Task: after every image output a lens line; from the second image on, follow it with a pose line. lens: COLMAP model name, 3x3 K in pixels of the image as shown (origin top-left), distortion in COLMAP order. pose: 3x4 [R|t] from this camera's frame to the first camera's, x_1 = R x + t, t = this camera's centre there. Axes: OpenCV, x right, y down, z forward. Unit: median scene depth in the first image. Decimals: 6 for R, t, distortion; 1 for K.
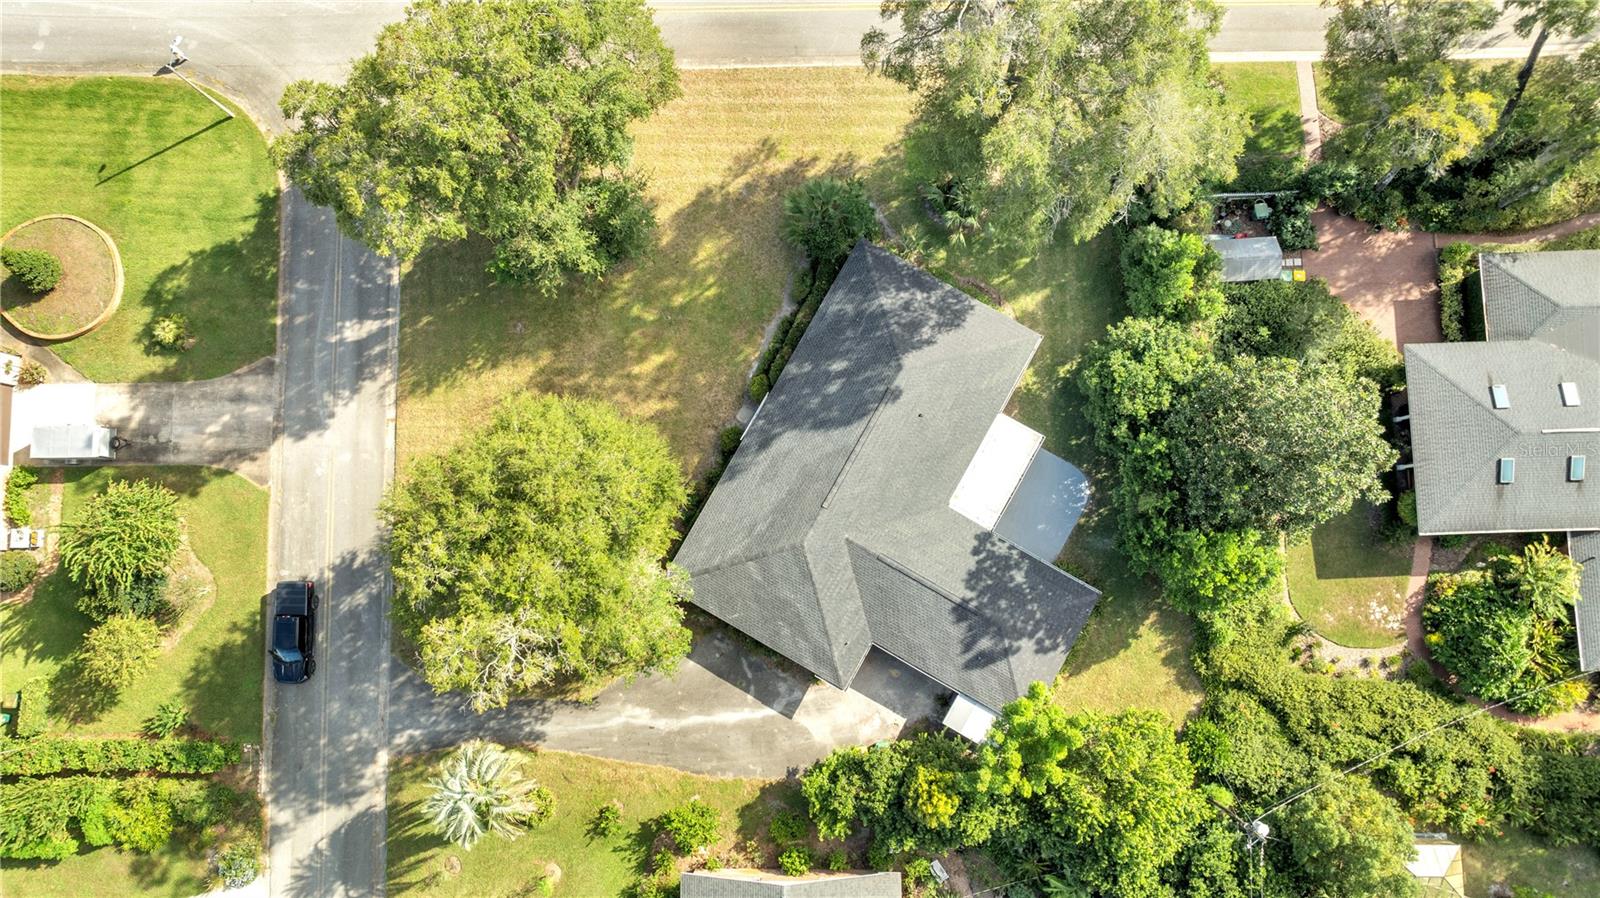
lens RADIAL K [[1134.6, 0, 800.0], [0, 1134.6, 449.0], [0, 0, 1]] dist [-0.044149, 0.057107]
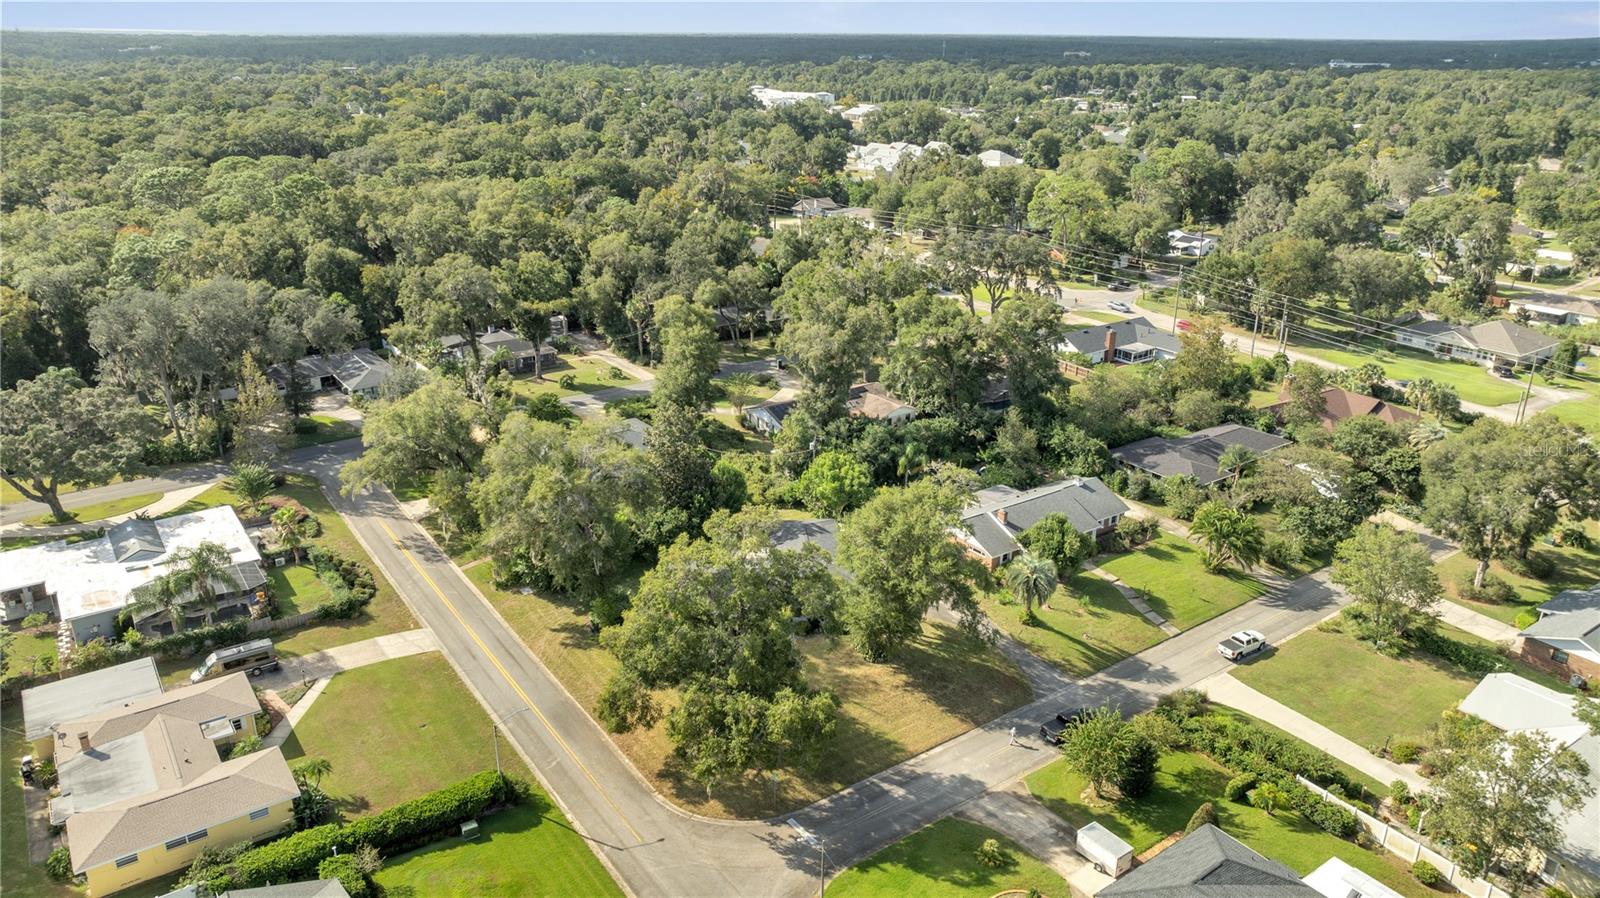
lens RADIAL K [[1127.0, 0, 800.0], [0, 1127.0, 449.0], [0, 0, 1]] dist [-0.007108, 0.000383]
pose [[-0.574271, -0.283368, 0.768059, -1.333000], [0.814169, -0.099492, 0.572040, -0.994115], [-0.085682, 0.953836, 0.287845, 0.240607]]
